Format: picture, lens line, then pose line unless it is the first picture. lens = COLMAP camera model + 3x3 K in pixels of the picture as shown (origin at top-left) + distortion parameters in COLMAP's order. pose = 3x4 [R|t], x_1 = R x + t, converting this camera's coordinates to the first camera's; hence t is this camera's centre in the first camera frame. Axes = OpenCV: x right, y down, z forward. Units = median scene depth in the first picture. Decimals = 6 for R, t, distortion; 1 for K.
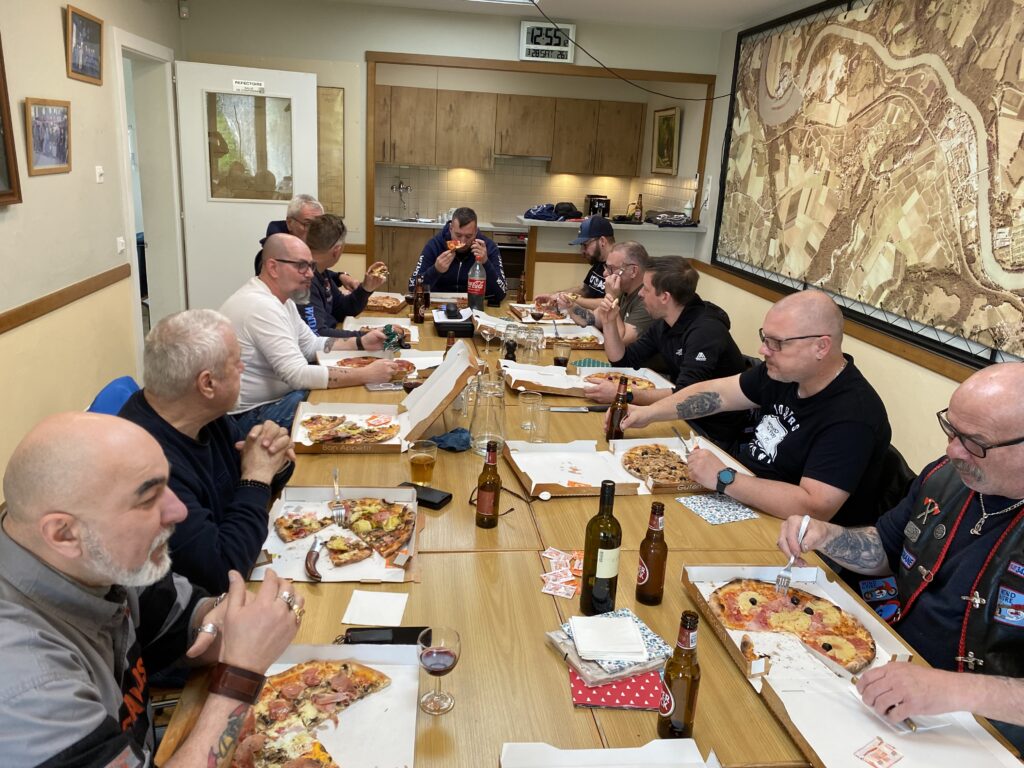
lens RADIAL K [[784.9, 0, 509.3], [0, 784.9, 382.6], [0, 0, 1]] dist [-0.002627, -0.003127]
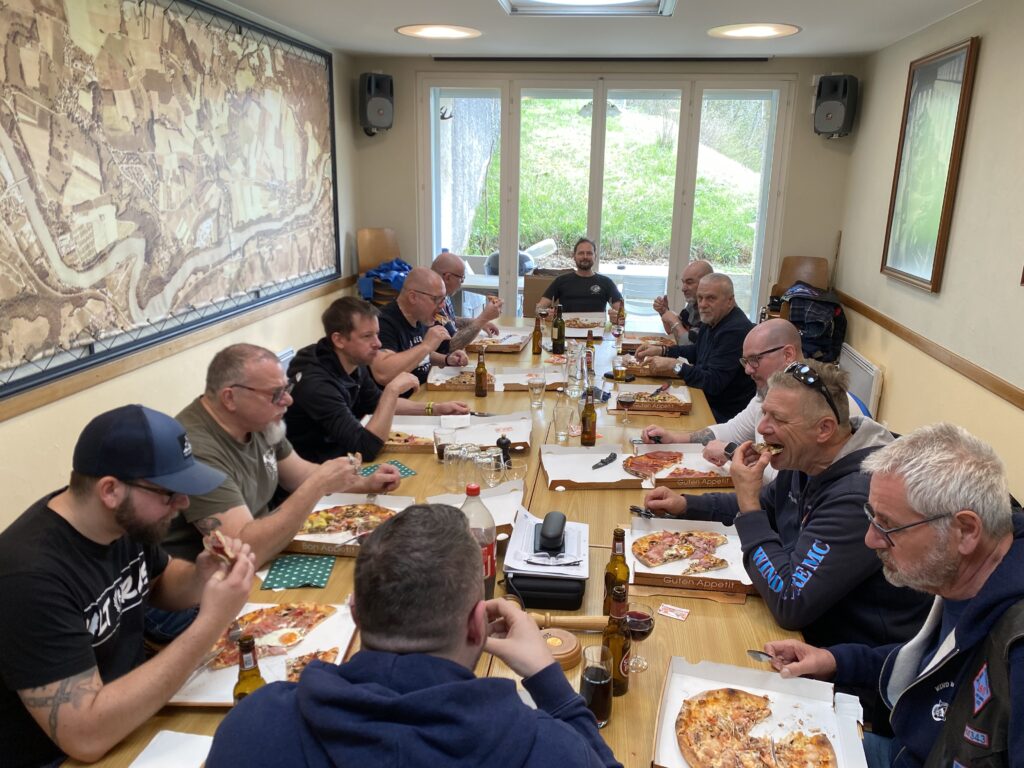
lens RADIAL K [[784.9, 0, 510.6], [0, 784.9, 384.7], [0, 0, 1]] dist [-0.002627, -0.003127]
pose [[-0.961335, -0.146270, 0.233325, -0.194825], [-0.002243, 0.851407, 0.524501, -0.554021], [-0.275373, 0.503698, -0.818815, 1.728086]]
